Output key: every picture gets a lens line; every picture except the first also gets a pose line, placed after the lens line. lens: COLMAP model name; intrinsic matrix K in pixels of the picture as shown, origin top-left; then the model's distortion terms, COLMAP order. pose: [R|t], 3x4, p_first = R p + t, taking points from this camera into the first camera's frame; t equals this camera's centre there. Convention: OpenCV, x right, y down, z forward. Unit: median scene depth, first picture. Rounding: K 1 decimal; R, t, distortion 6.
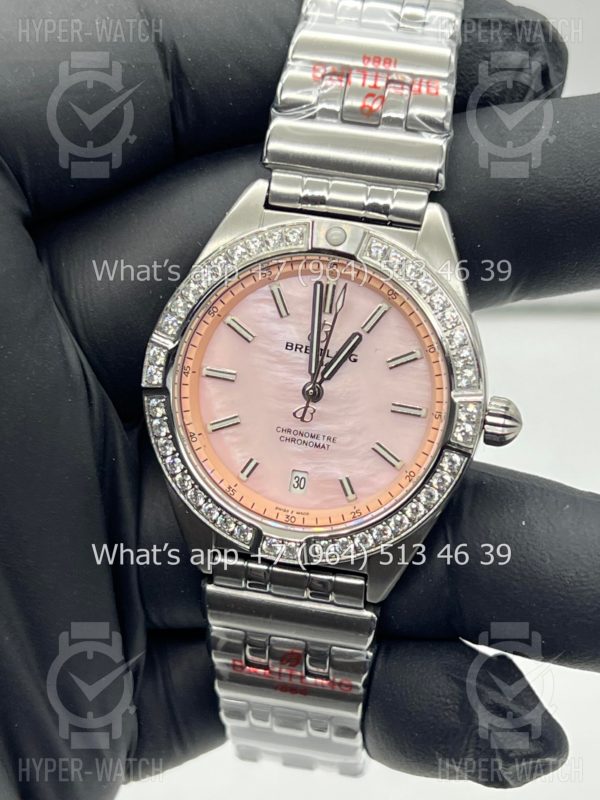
lens RADIAL K [[2042.5, 0, 302.8], [0, 2042.5, 398.8], [0, 0, 1]] dist [0.450626, 0.000000]
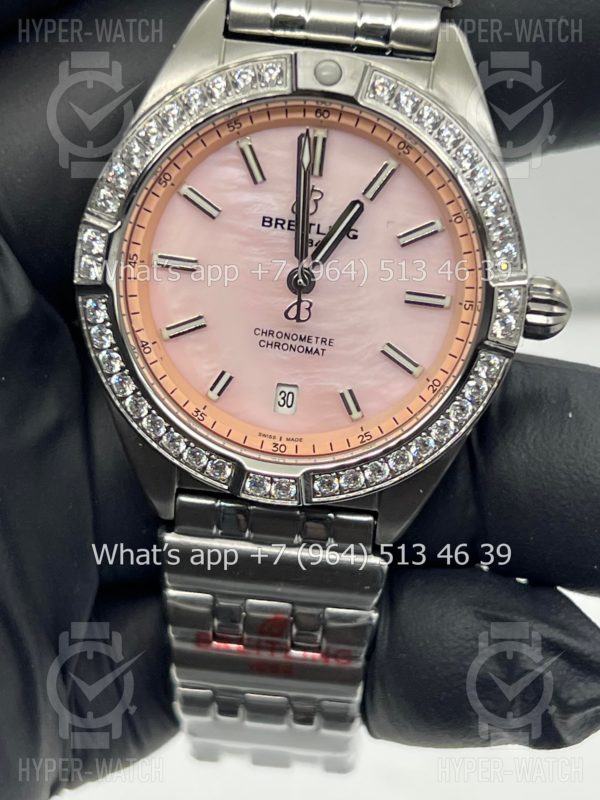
lens RADIAL K [[2042.5, 0, 293.8], [0, 2042.5, 397.2], [0, 0, 1]] dist [0.450626, 0.000000]
pose [[0.993047, -0.051644, 0.105790, -0.080985], [0.042319, 0.995170, 0.088572, -0.028038], [-0.109853, -0.083479, 0.990436, 0.239538]]
